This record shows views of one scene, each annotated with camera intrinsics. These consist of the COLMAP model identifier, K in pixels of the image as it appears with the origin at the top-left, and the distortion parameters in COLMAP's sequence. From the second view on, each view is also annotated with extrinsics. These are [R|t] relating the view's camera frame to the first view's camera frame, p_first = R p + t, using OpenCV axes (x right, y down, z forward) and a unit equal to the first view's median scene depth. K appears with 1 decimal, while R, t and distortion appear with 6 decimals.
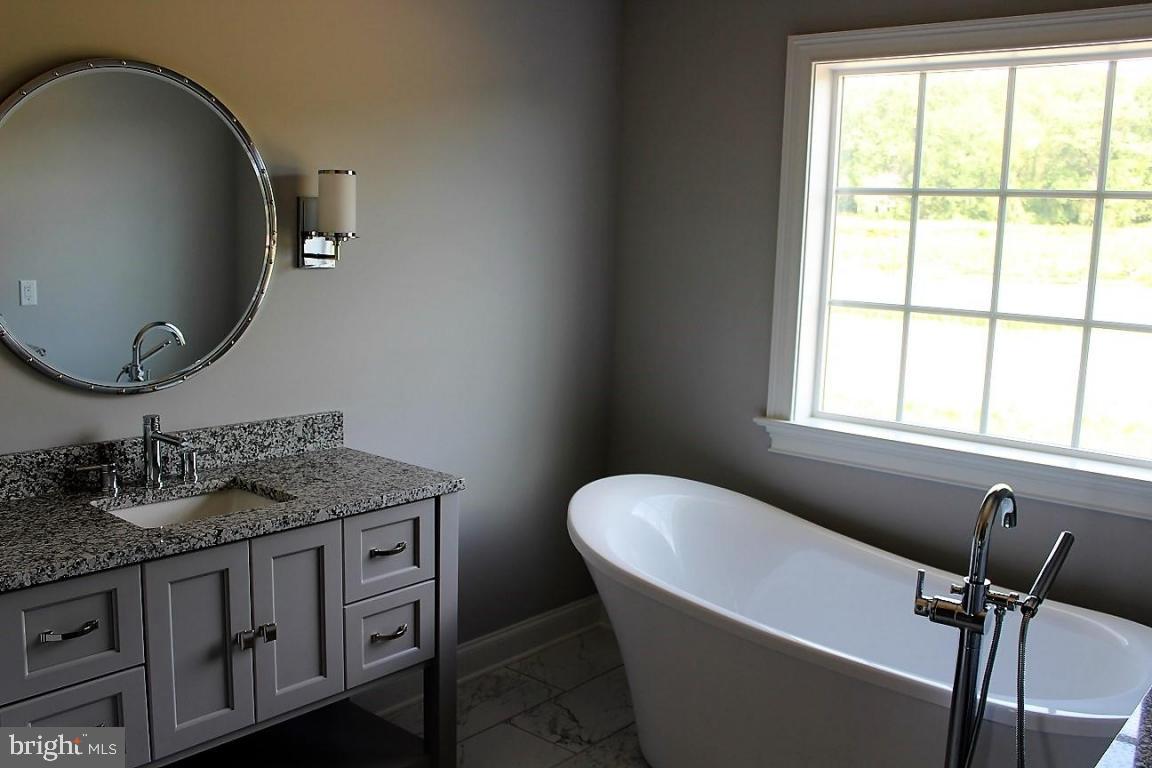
lens RADIAL K [[1047.9, 0, 570.6], [0, 1047.9, 402.3], [0, 0, 1]] dist [-0.093864, 0.000000]
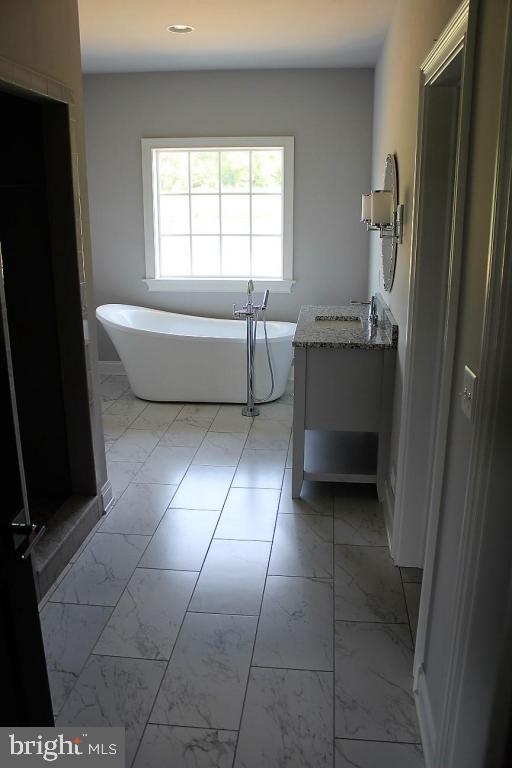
lens RADIAL K [[639.7, 0, 257.2], [0, 639.7, 386.0], [0, 0, 1]] dist [-0.144735, 0.100309]
pose [[0.829588, -0.188720, 0.525518, -0.655971], [0.116726, 0.978972, 0.167297, 0.058839], [-0.546040, -0.077445, 0.834172, -0.749962]]
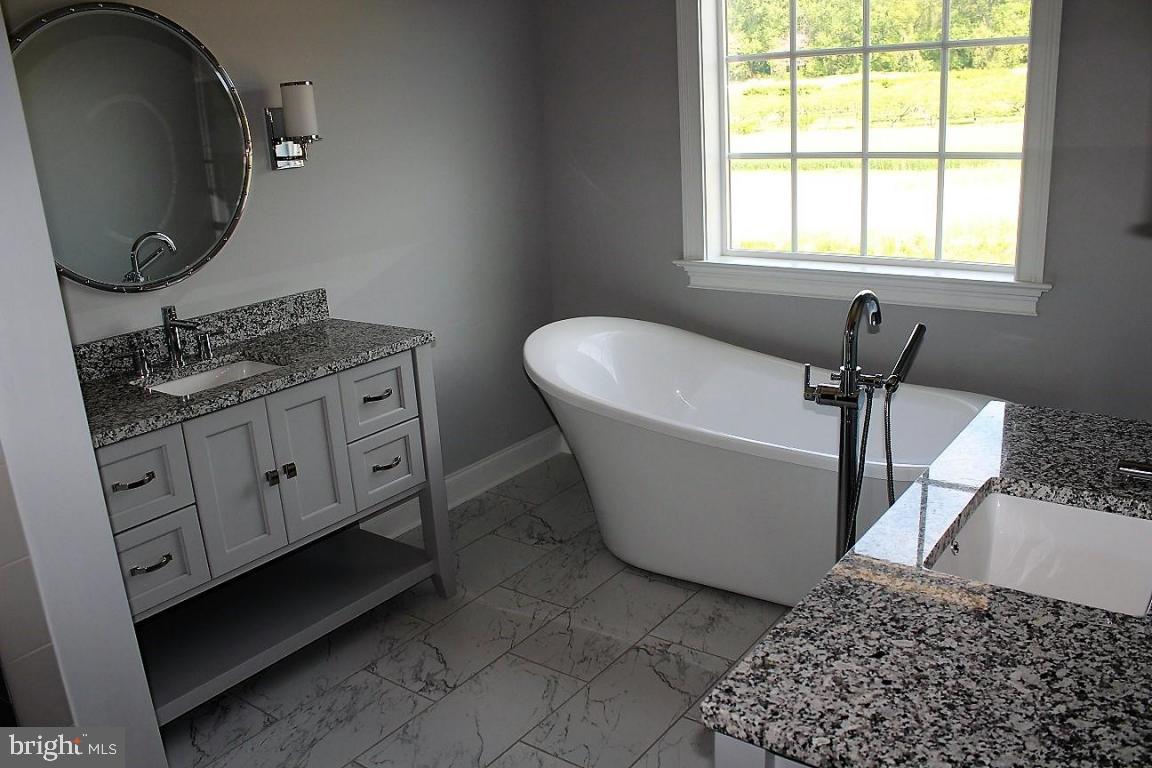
lens RADIAL K [[959.6, 0, 573.4], [0, 959.6, 393.6], [0, 0, 1]] dist [-0.144735, 0.100309]
pose [[0.993858, -0.103461, 0.039277, 0.007448], [0.097649, 0.986871, 0.128645, 0.017112], [-0.052072, -0.124019, 0.990913, -0.104031]]
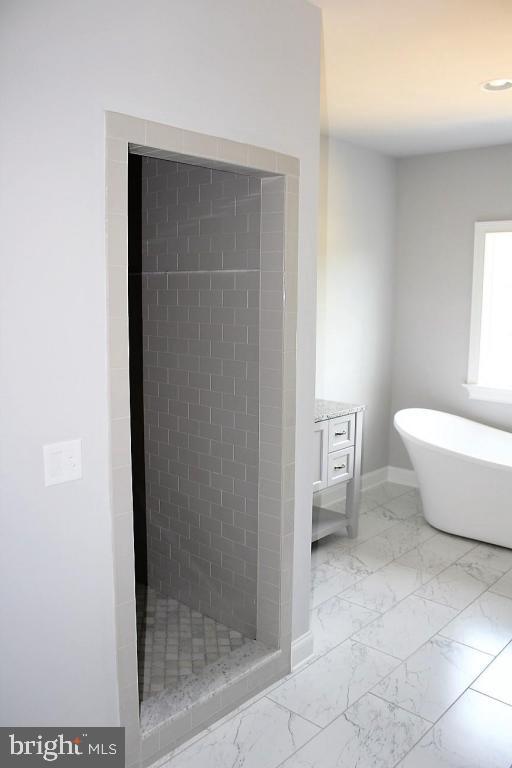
lens RADIAL K [[639.7, 0, 256.8], [0, 639.7, 383.0], [0, 0, 1]] dist [-0.144735, 0.100309]
pose [[0.999372, -0.017574, -0.030772, -0.313160], [0.016957, 0.999653, -0.020182, 0.043569], [0.031116, 0.019647, 0.999323, -0.551039]]
